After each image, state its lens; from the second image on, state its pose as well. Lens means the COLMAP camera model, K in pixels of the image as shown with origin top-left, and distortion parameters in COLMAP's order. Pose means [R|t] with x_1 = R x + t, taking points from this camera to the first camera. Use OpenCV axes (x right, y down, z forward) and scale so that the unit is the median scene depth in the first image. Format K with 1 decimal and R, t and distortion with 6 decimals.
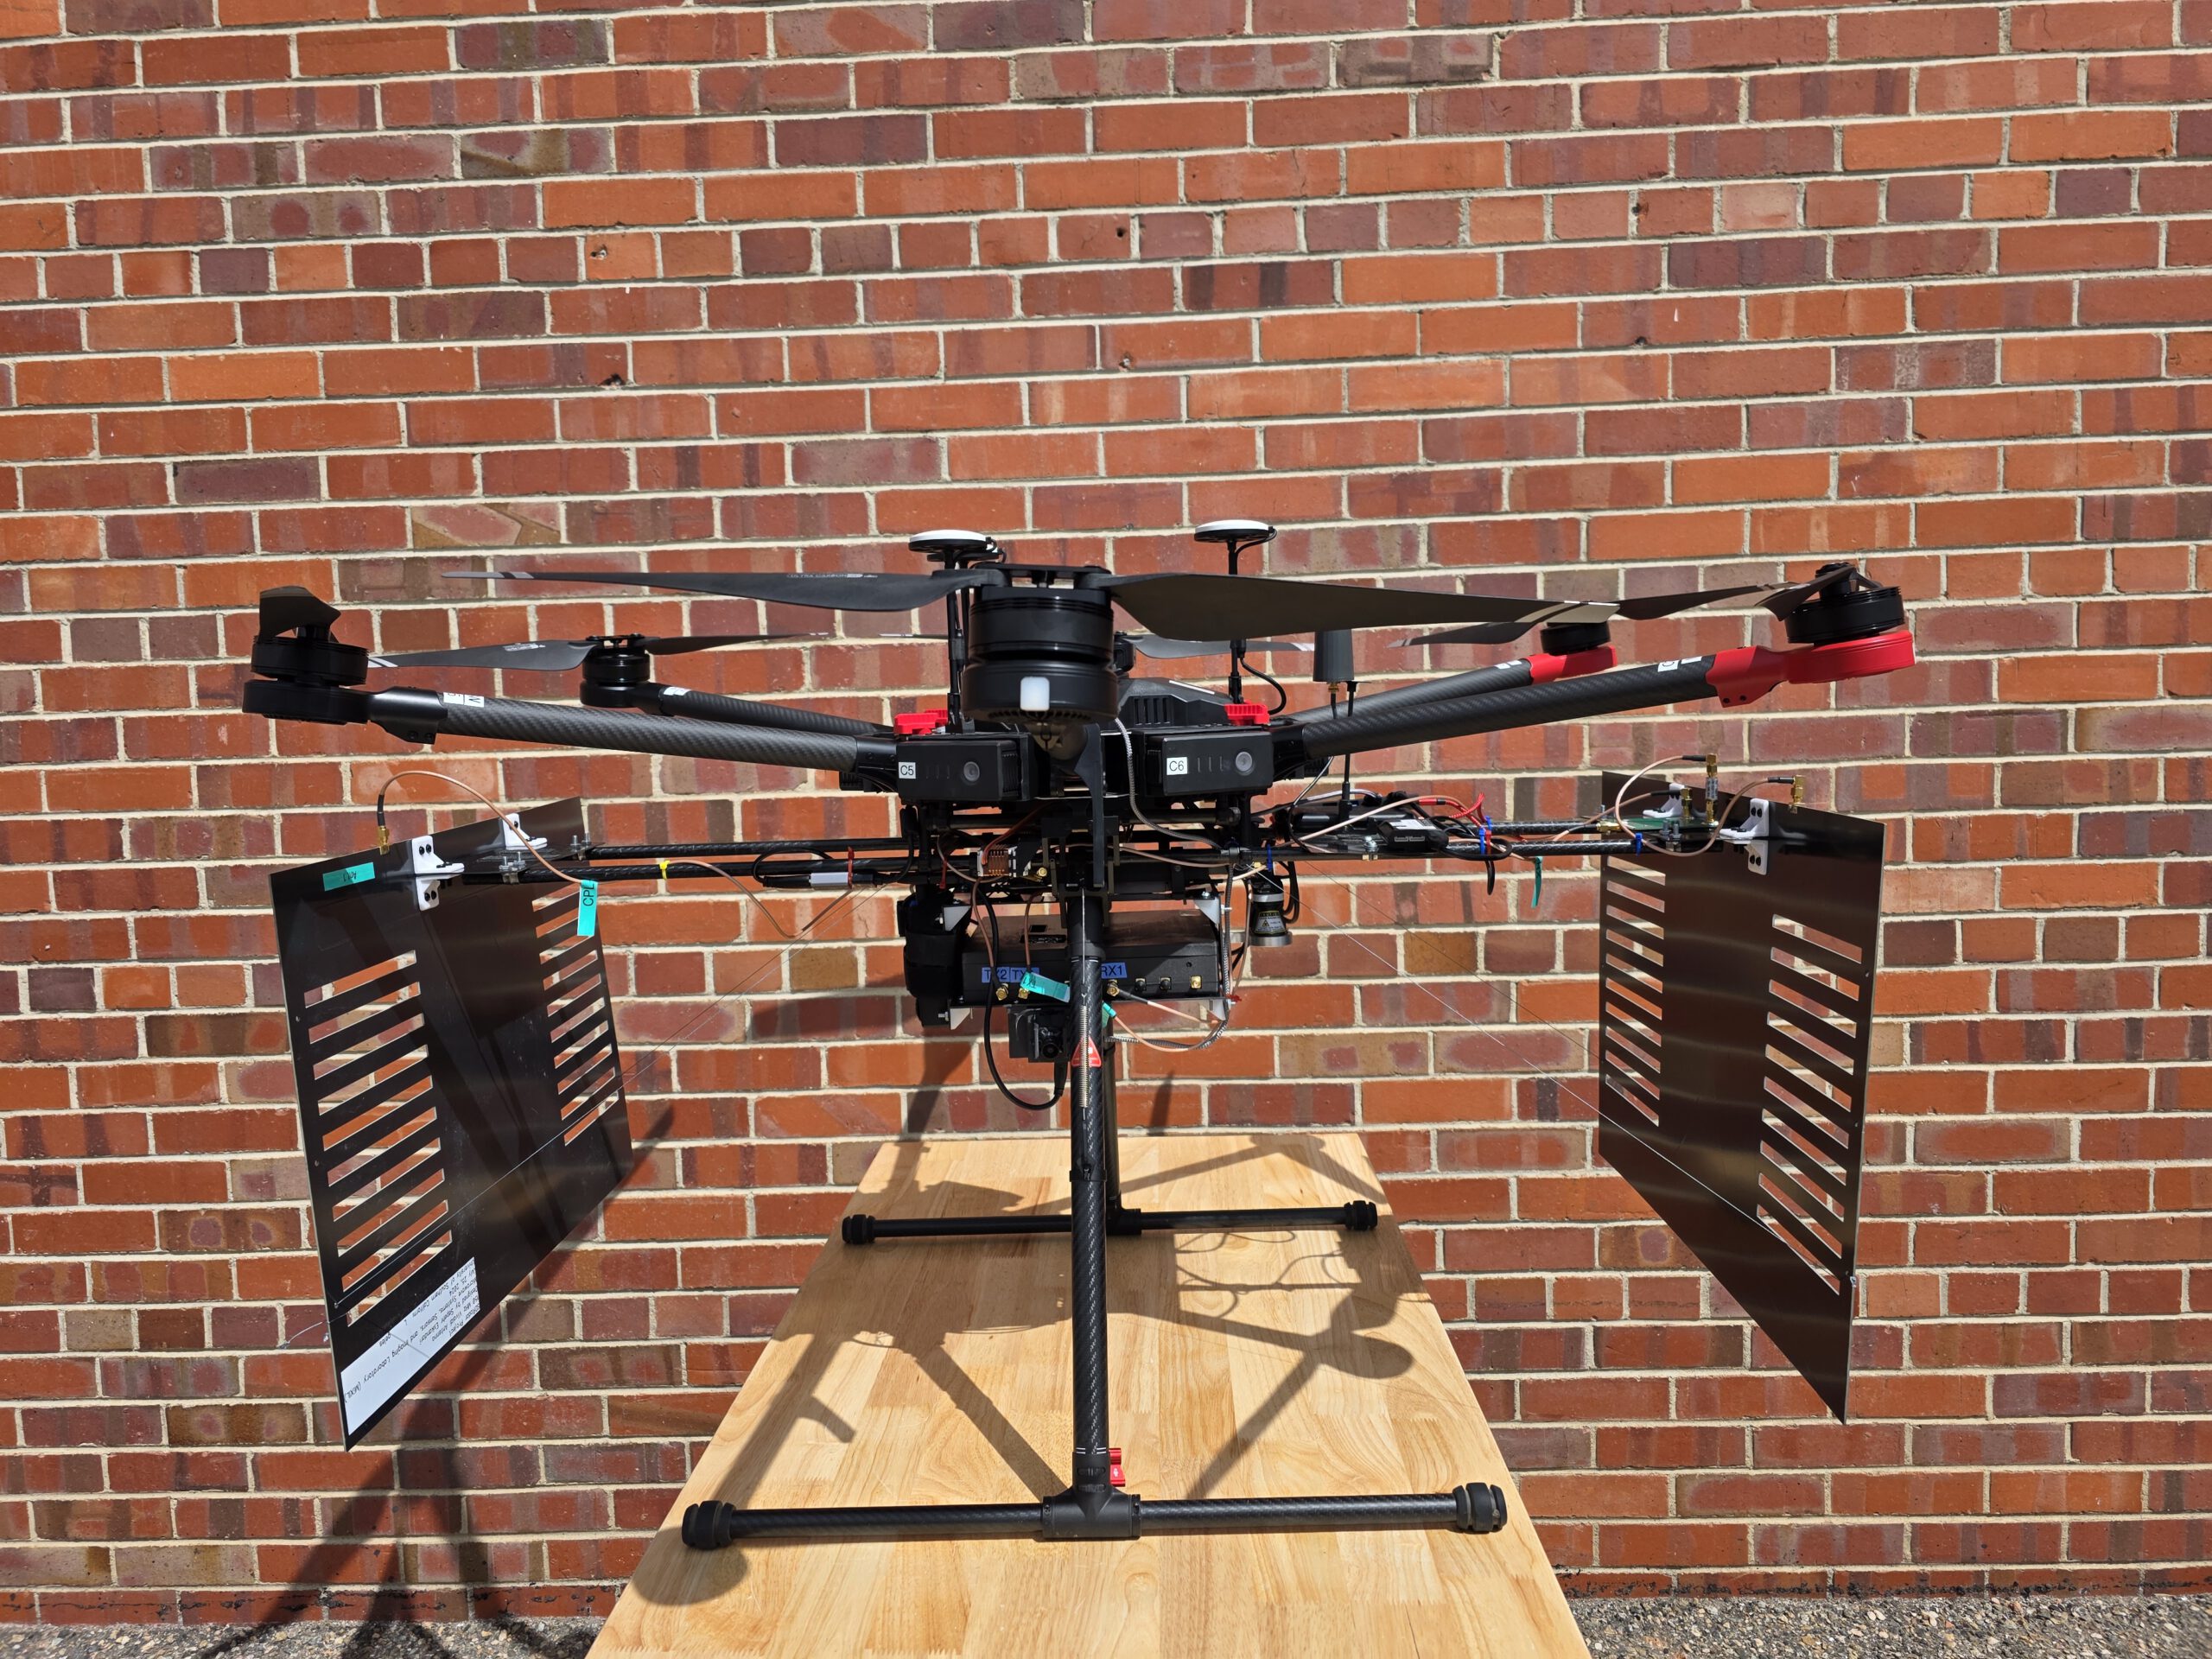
lens RADIAL K [[1487.8, 0, 1097.0], [0, 1487.8, 778.6], [0, 0, 1]] dist [0.047859, -0.046429]
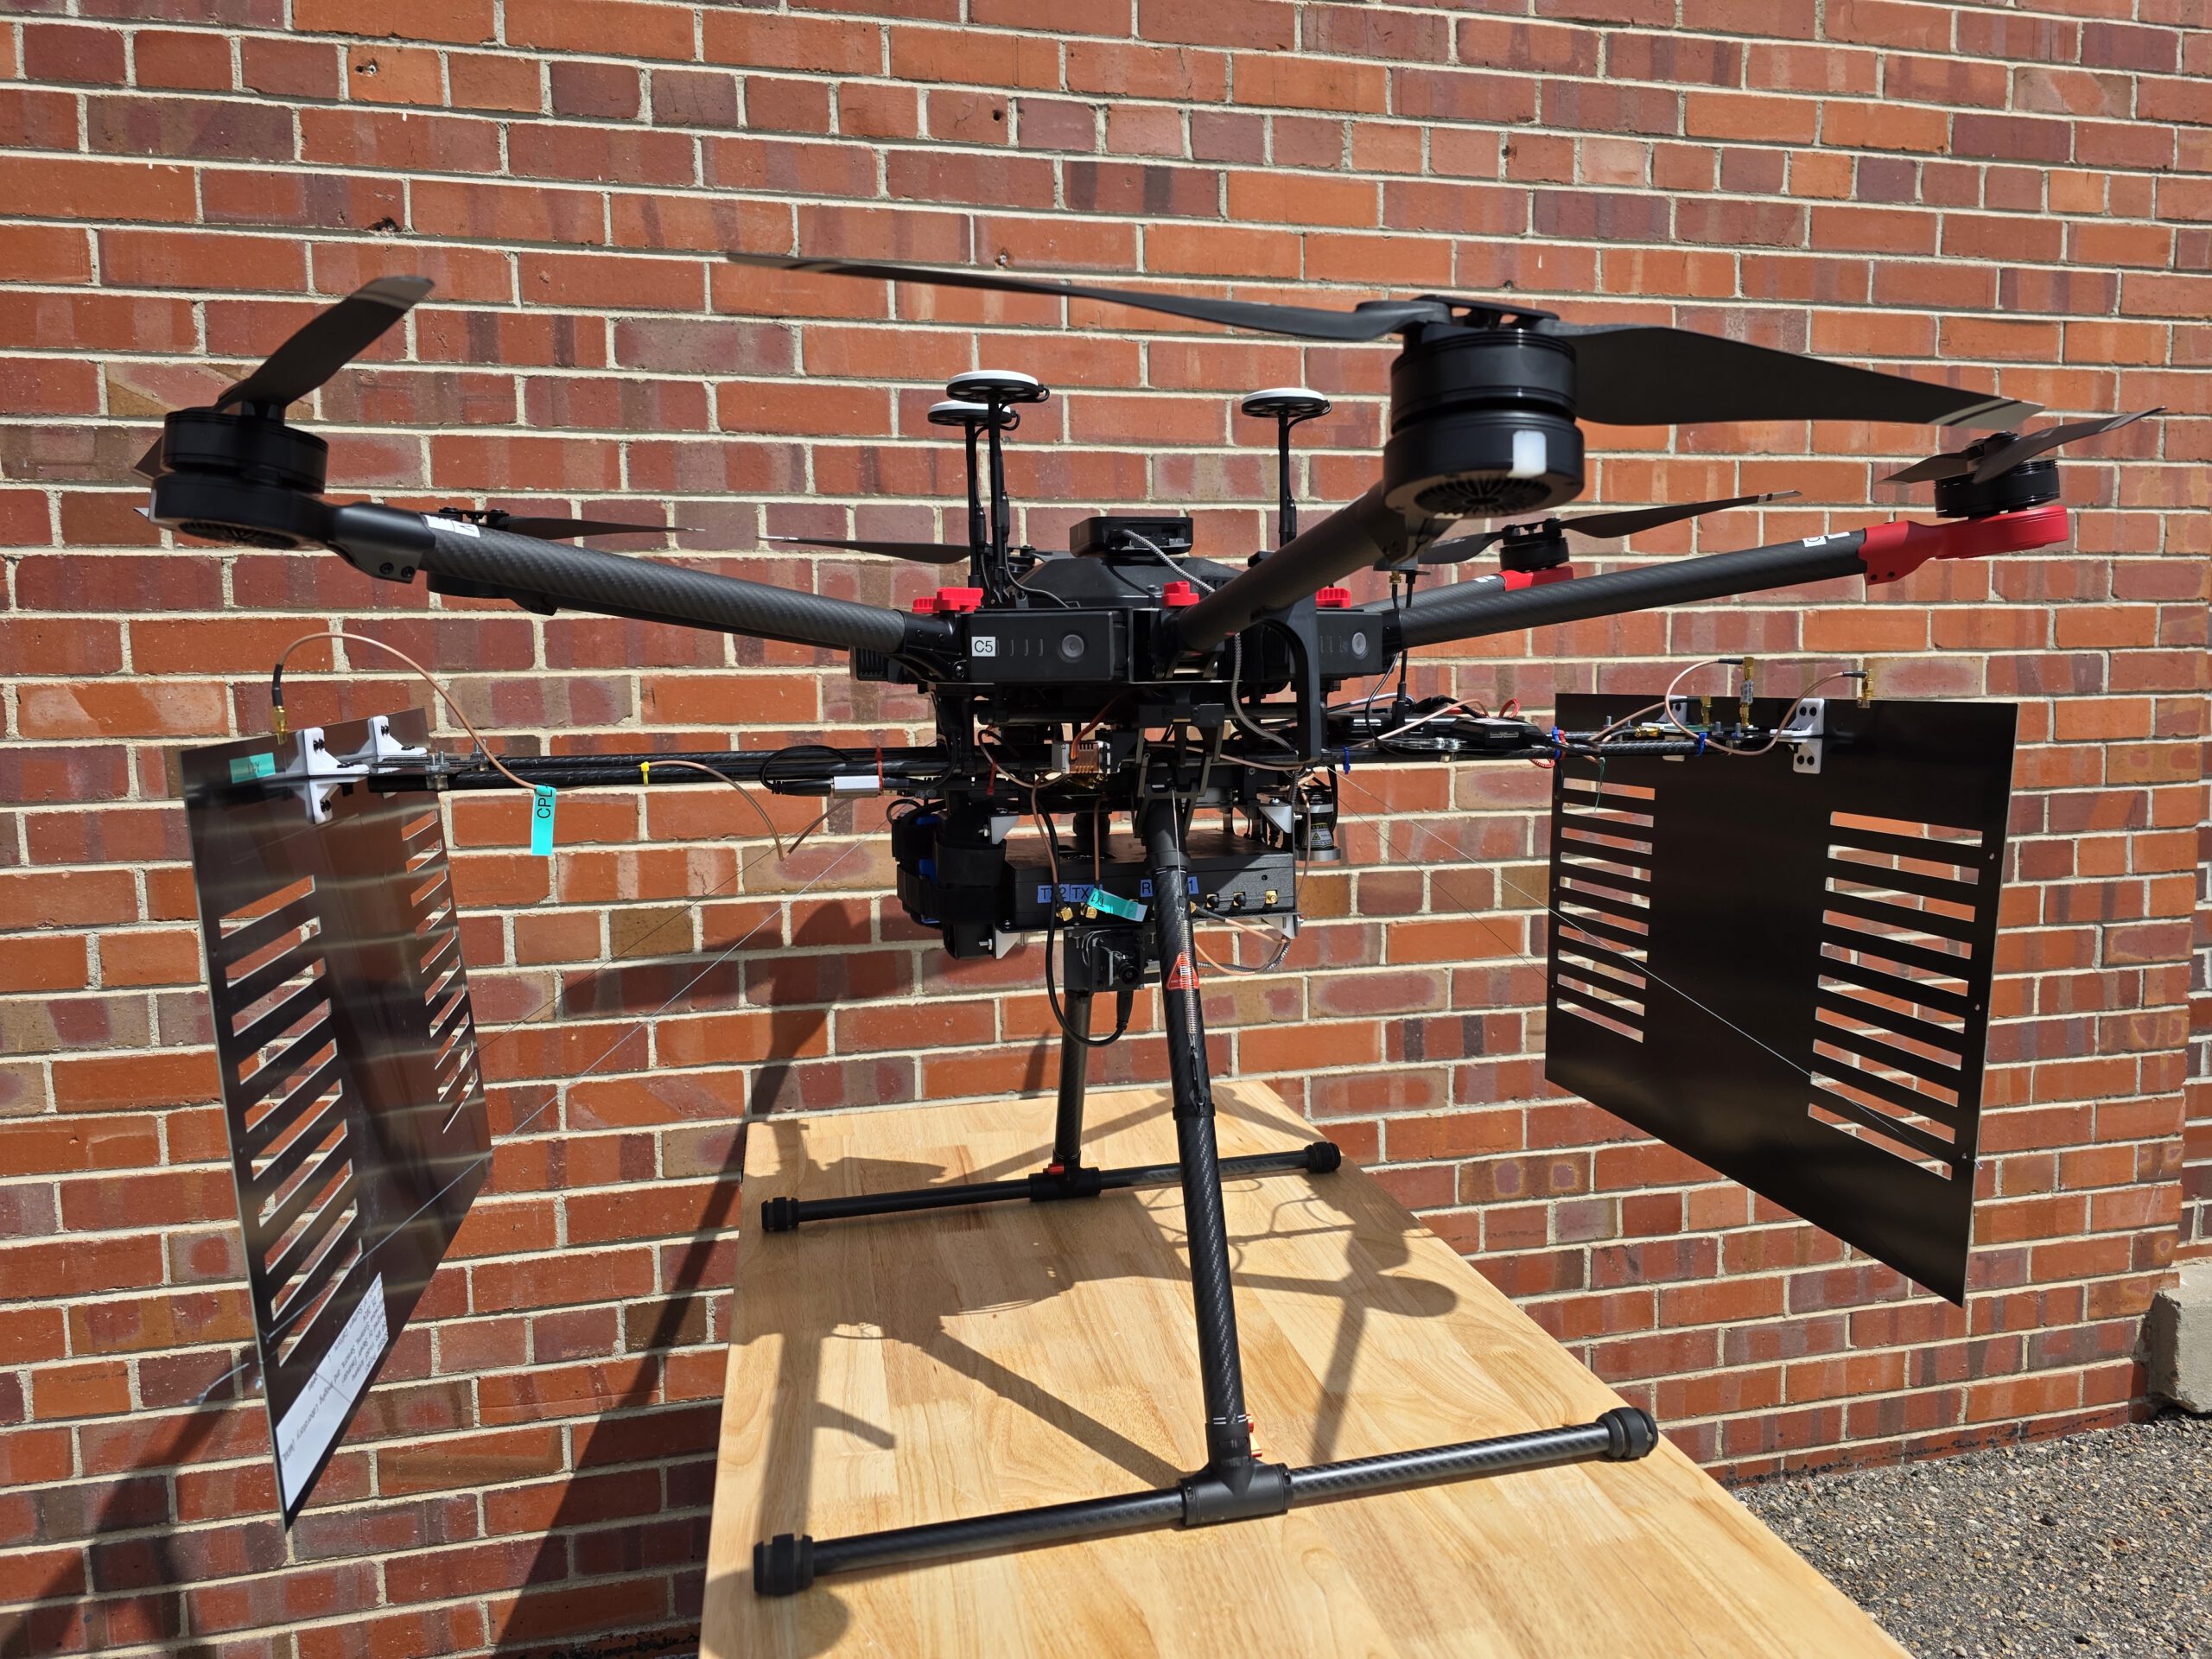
lens RADIAL K [[1487.8, 0, 1131.6], [0, 1487.8, 790.4], [0, 0, 1]] dist [0.047859, -0.046429]
pose [[0.964934, -0.003341, 0.262471, -0.145863], [0.000183, 0.999927, 0.012057, 0.035866], [-0.262493, -0.011586, 0.964864, 0.089562]]
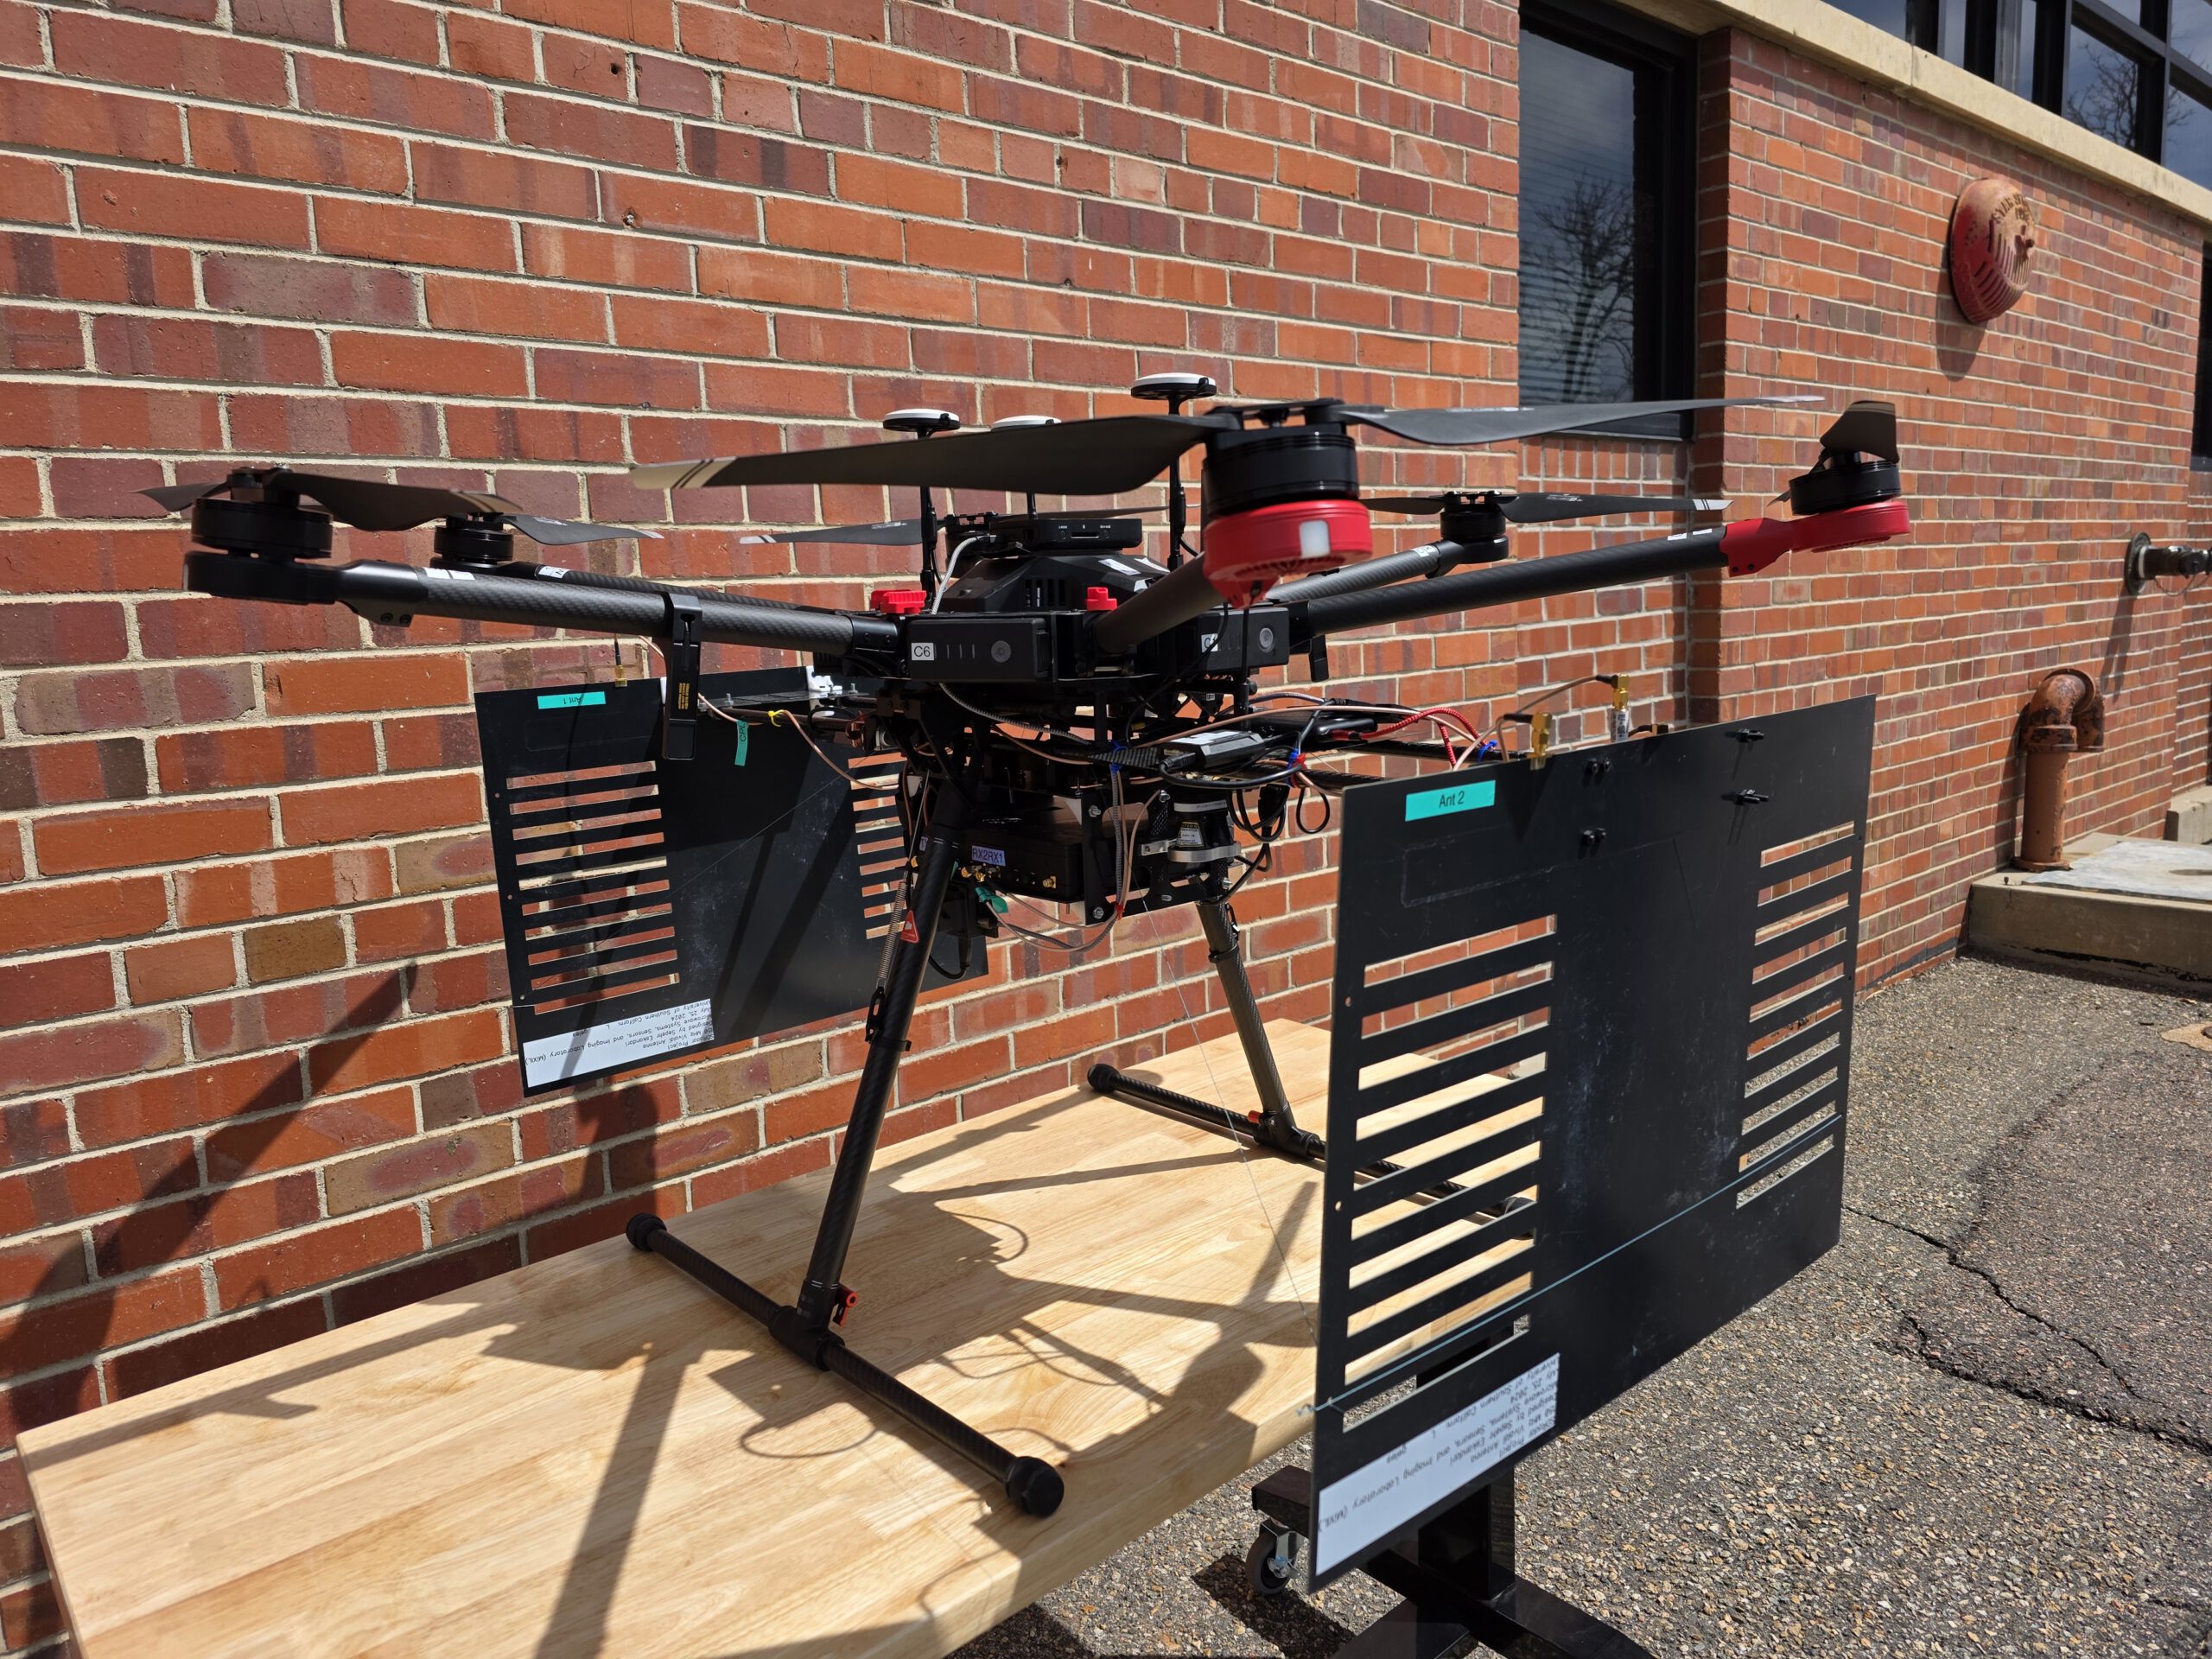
lens RADIAL K [[1487.8, 0, 1110.2], [0, 1487.8, 785.3], [0, 0, 1]] dist [0.047859, -0.046429]
pose [[0.734613, -0.083456, 0.673334, -0.401690], [0.056227, 0.996481, 0.062163, 0.018716], [-0.676152, -0.007807, 0.736721, 0.141379]]
